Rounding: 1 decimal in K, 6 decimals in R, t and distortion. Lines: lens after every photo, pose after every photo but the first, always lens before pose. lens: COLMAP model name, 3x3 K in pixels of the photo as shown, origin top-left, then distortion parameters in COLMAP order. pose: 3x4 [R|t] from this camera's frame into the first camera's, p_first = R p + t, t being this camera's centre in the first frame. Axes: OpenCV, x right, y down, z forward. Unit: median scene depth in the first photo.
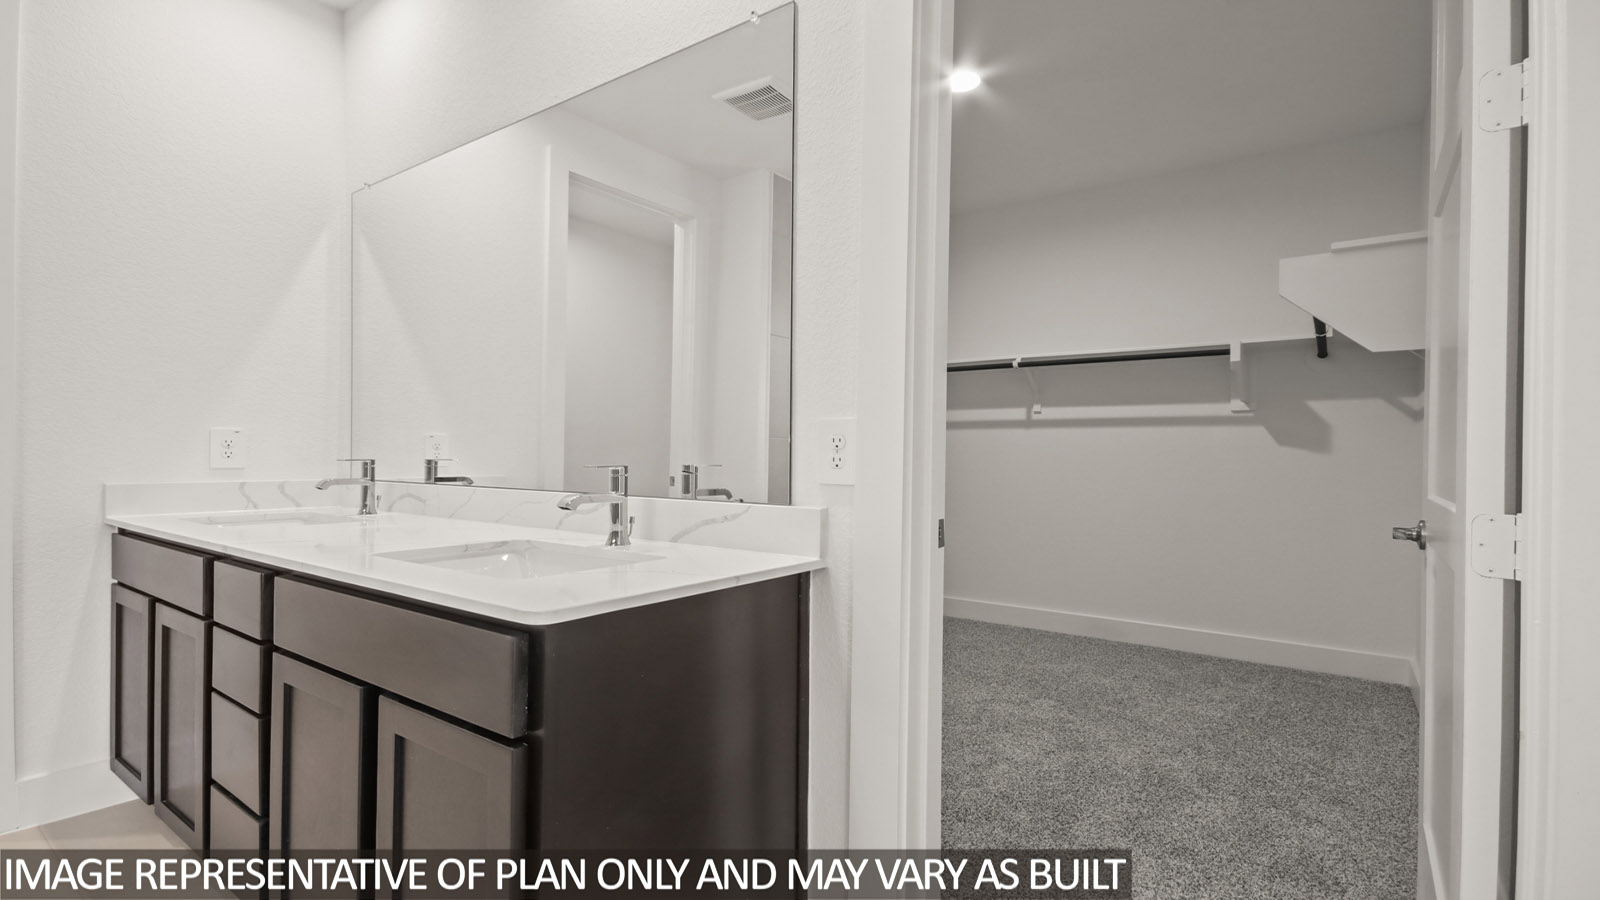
lens RADIAL K [[737.3, 0, 804.5], [0, 737.3, 457.0], [0, 0, 1]] dist [0.014951, -0.001347]
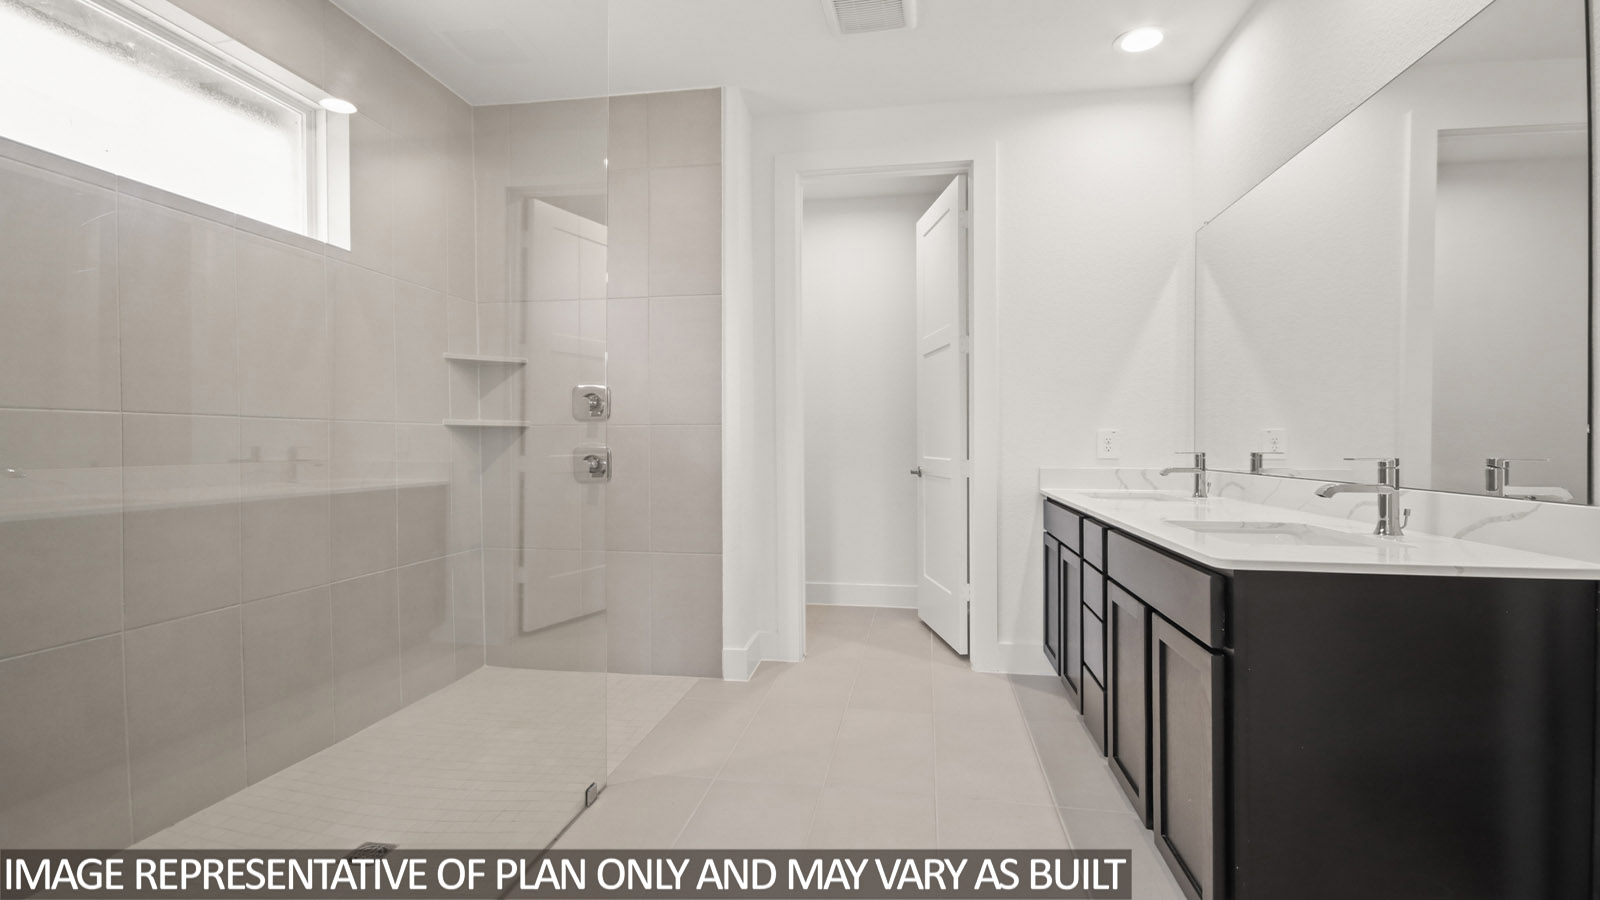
lens RADIAL K [[737.3, 0, 801.9], [0, 737.3, 447.9], [0, 0, 1]] dist [0.014951, -0.001347]
pose [[0.454302, -0.003956, -0.890839, 0.228839], [0.001502, 0.999992, -0.003675, -0.000664], [0.890846, 0.000331, 0.454305, -0.157746]]
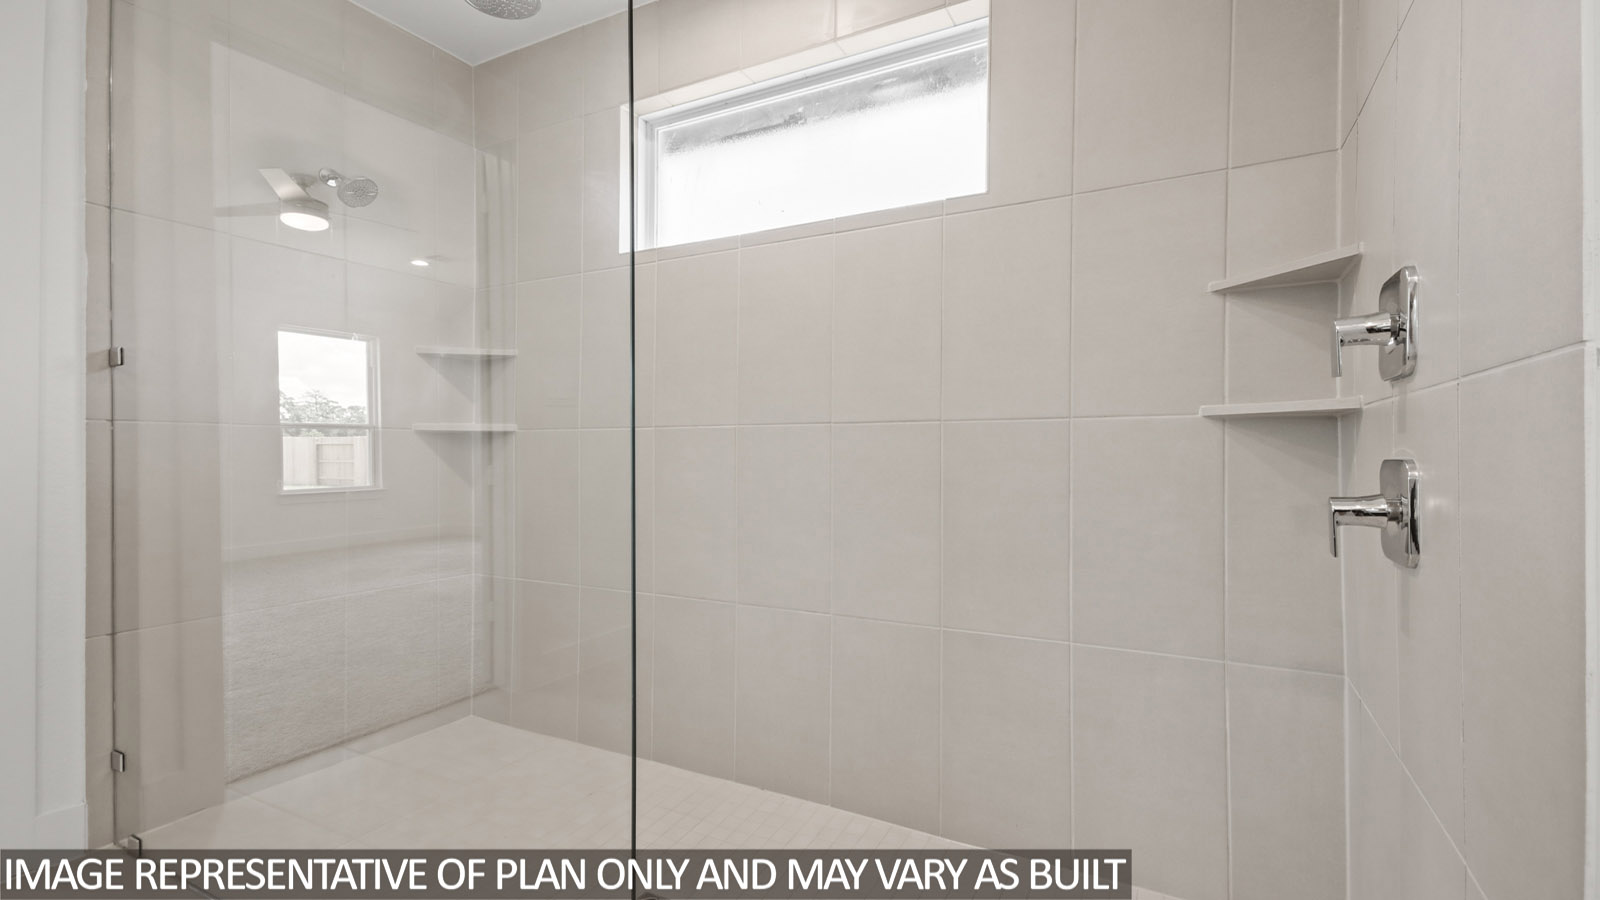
lens RADIAL K [[737.3, 0, 800.1], [0, 737.3, 455.9], [0, 0, 1]] dist [0.014951, -0.001347]
pose [[-0.988428, -0.006686, -0.151544, -0.925870], [-0.007109, 0.999972, 0.002247, -0.008758], [0.151525, 0.003299, -0.988448, 0.657467]]
